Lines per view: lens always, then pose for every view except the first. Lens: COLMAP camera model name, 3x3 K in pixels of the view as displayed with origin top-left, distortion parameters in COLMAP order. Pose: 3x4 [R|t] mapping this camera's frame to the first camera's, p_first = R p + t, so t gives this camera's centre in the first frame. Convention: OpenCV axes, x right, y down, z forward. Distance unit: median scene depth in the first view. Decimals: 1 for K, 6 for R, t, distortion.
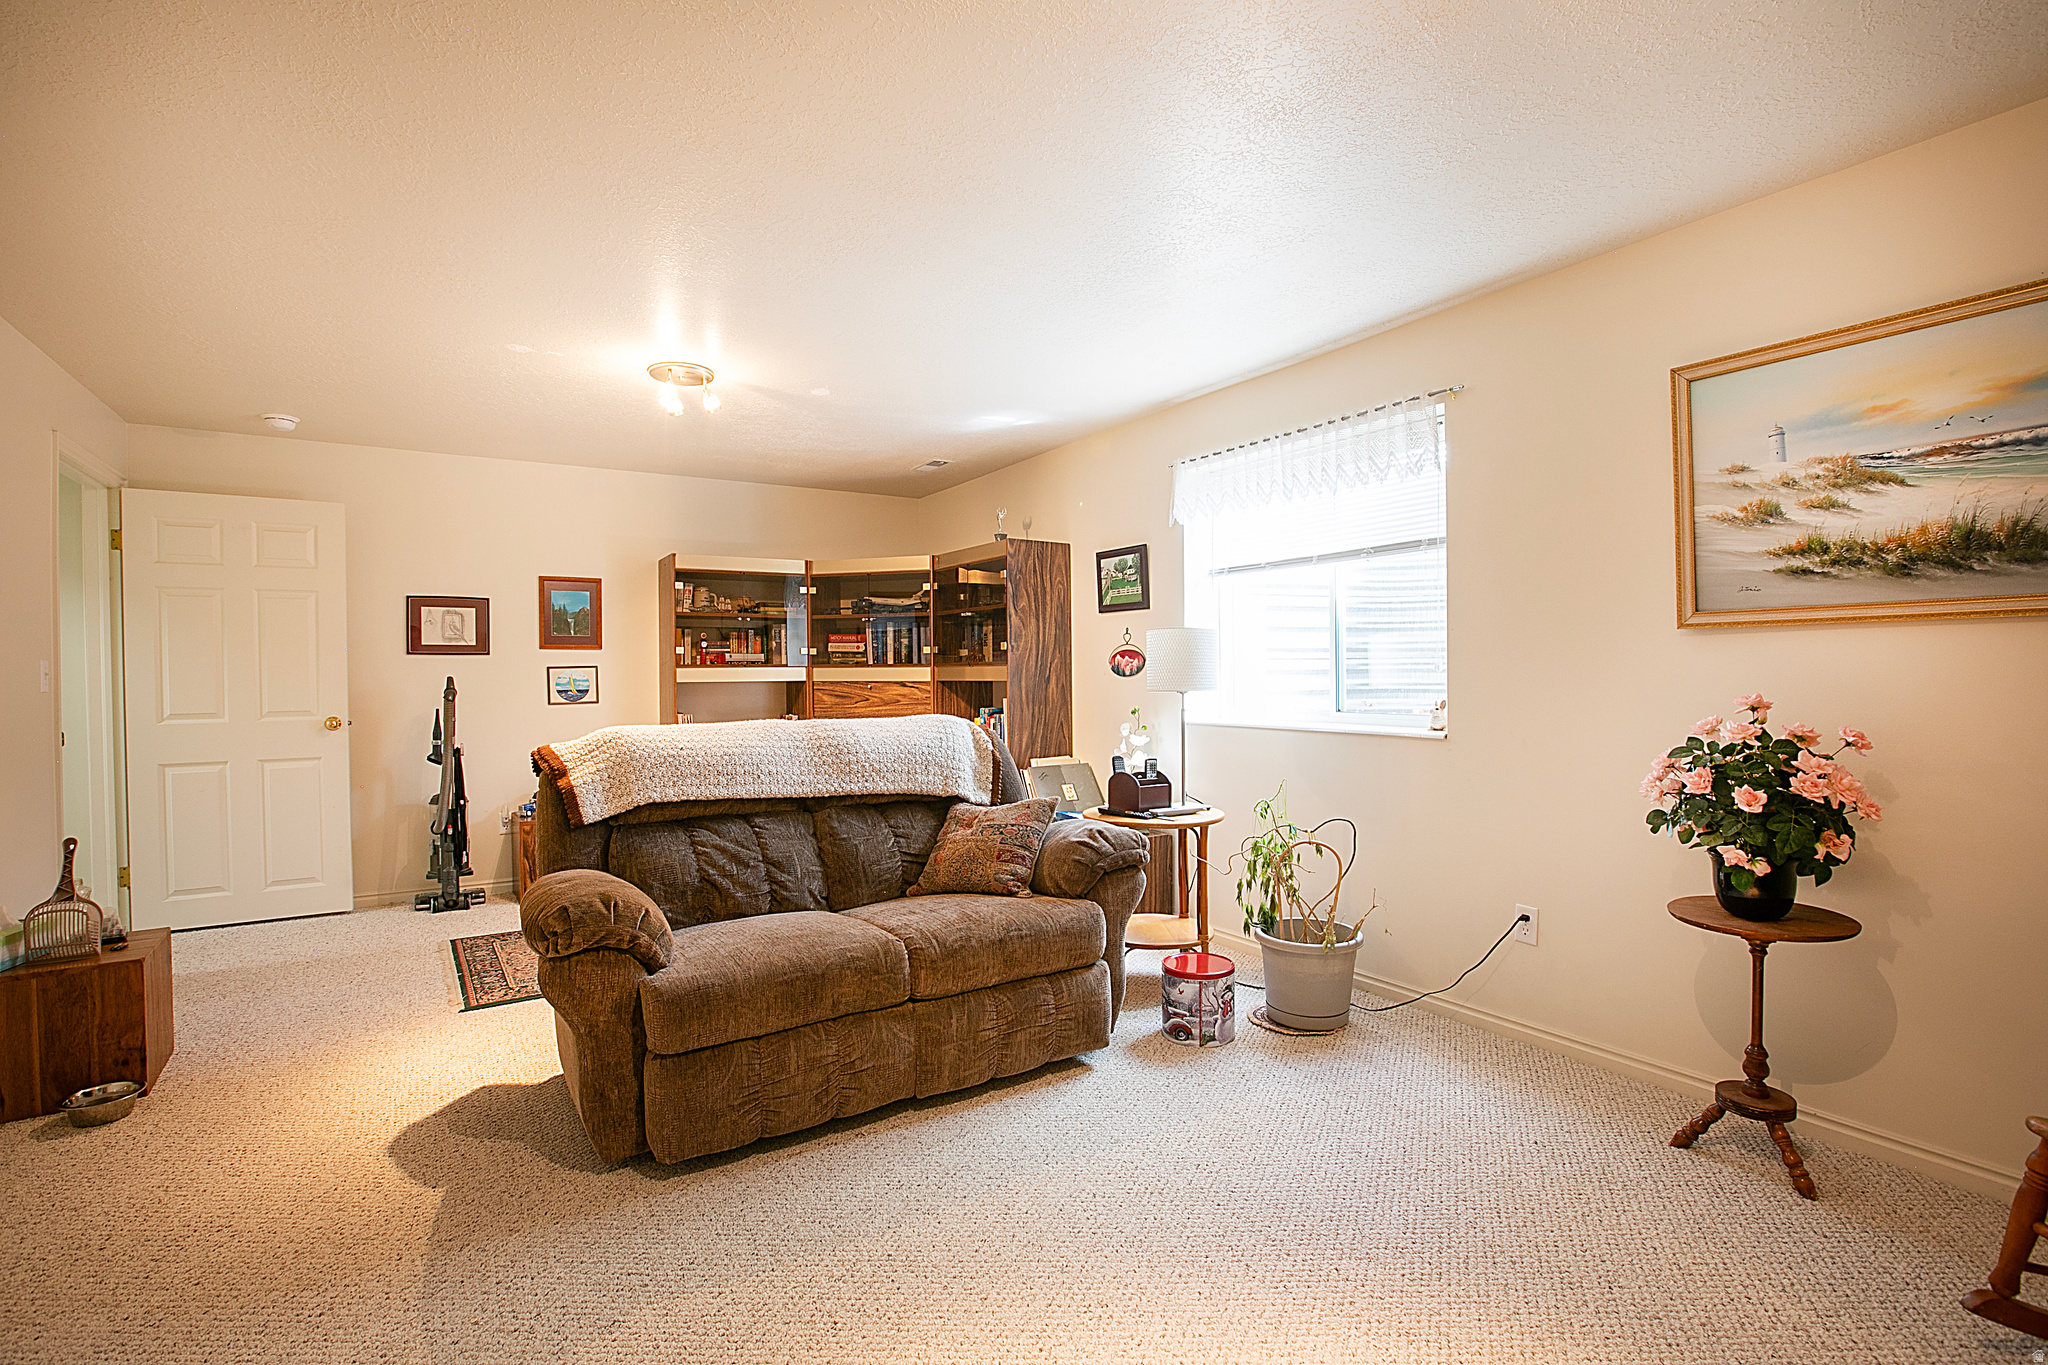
lens RADIAL K [[934.2, 0, 1015.9], [0, 934.2, 679.4], [0, 0, 1]] dist [-0.034958, 0.004324]
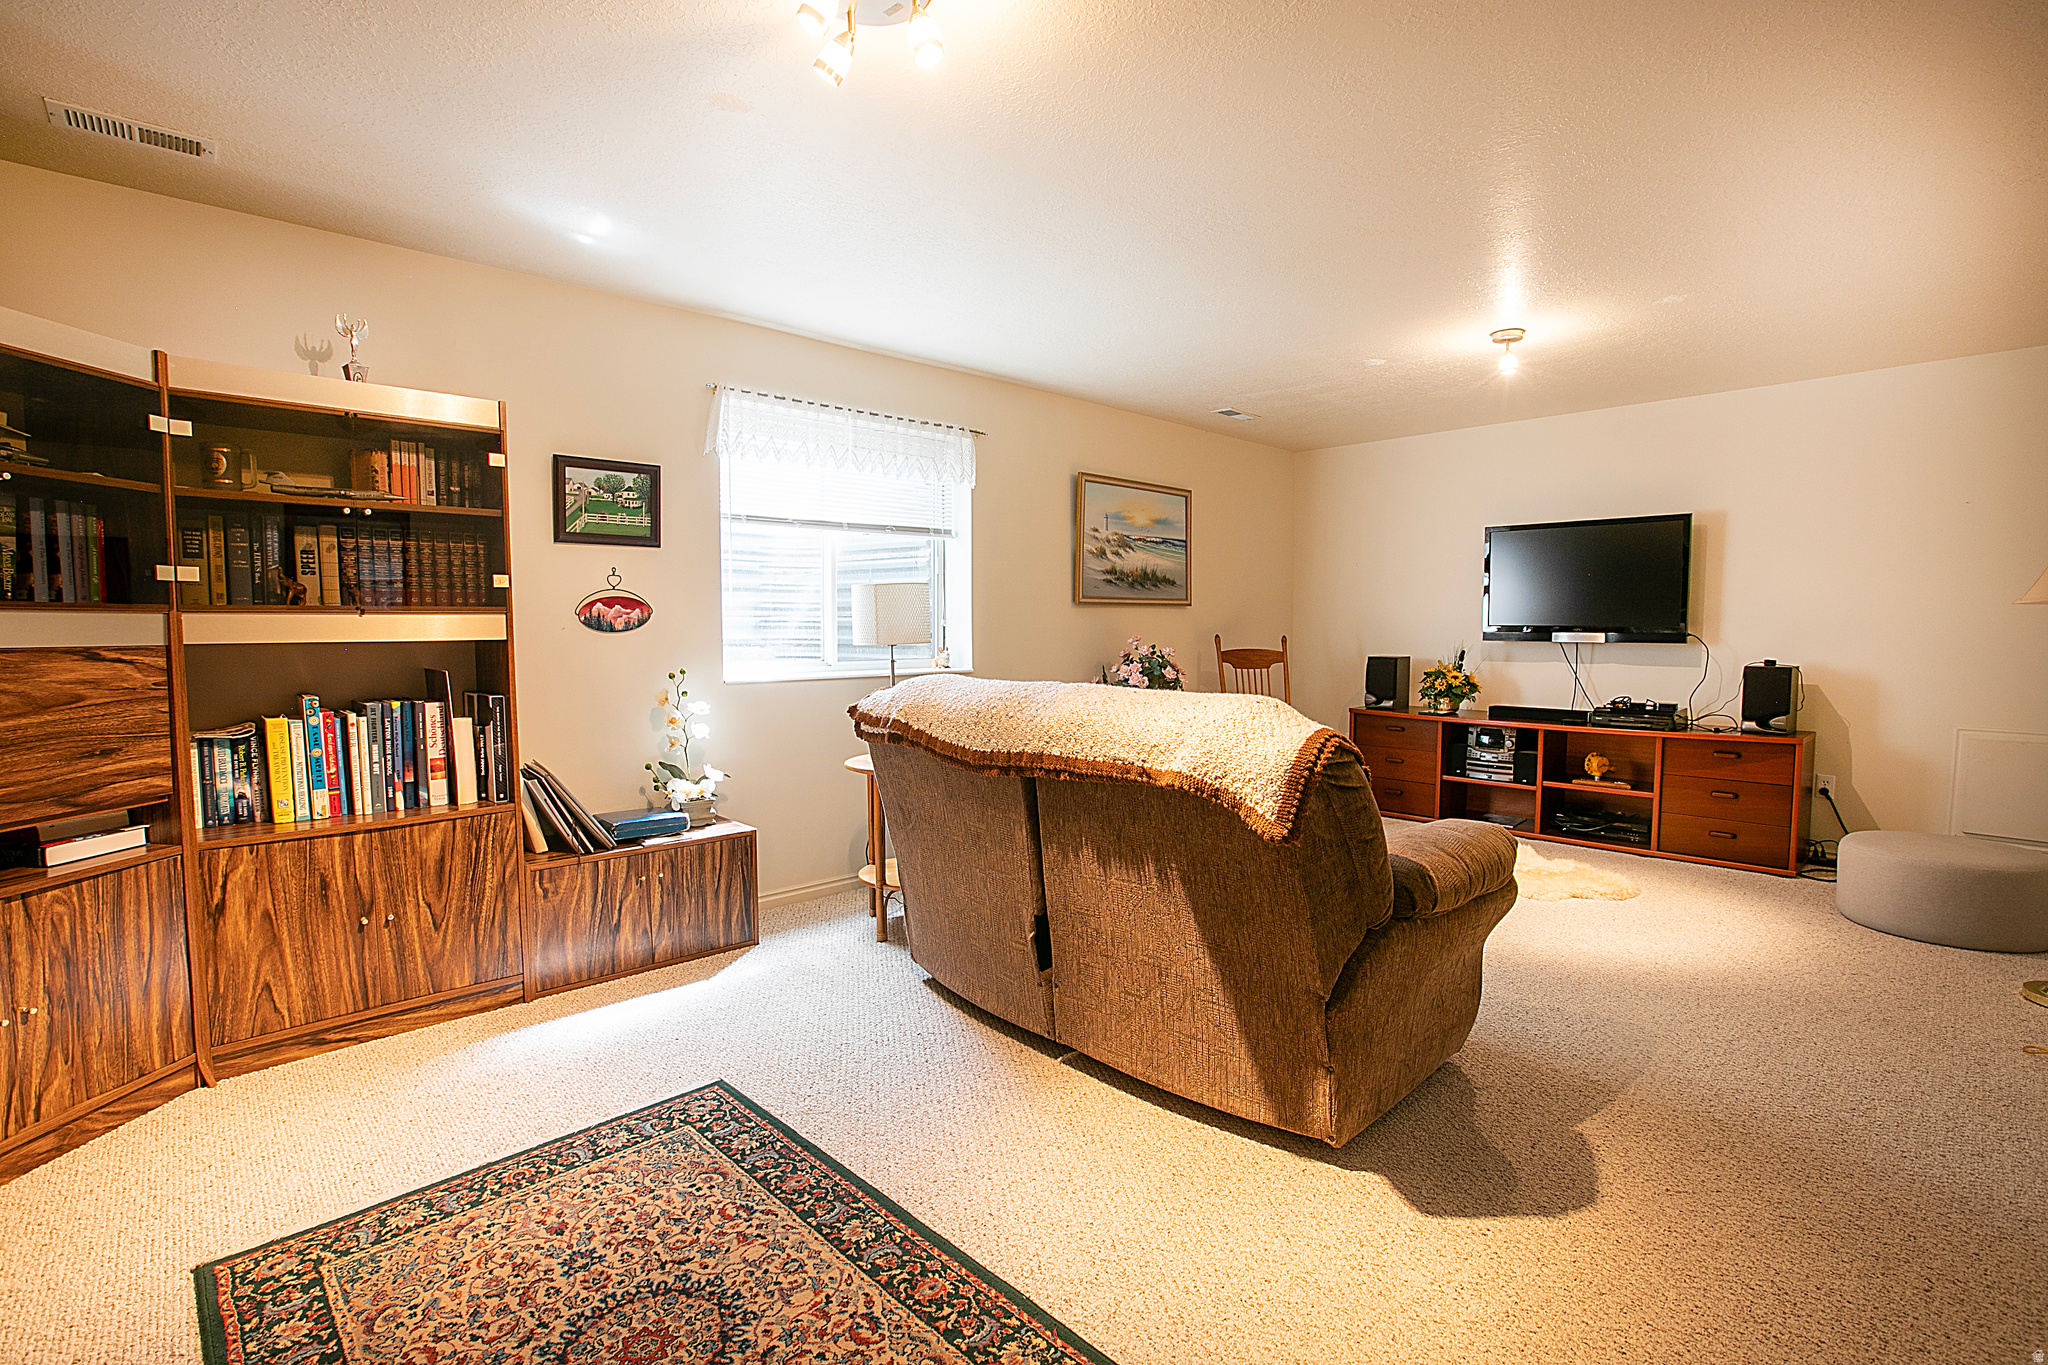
lens RADIAL K [[934.2, 0, 1013.4], [0, 934.2, 682.9], [0, 0, 1]] dist [-0.034958, 0.004324]
pose [[-0.179916, -0.054172, 0.982189, -0.698379], [0.011560, 0.998297, 0.057178, -0.001223], [-0.983614, 0.021641, -0.178983, 0.838927]]
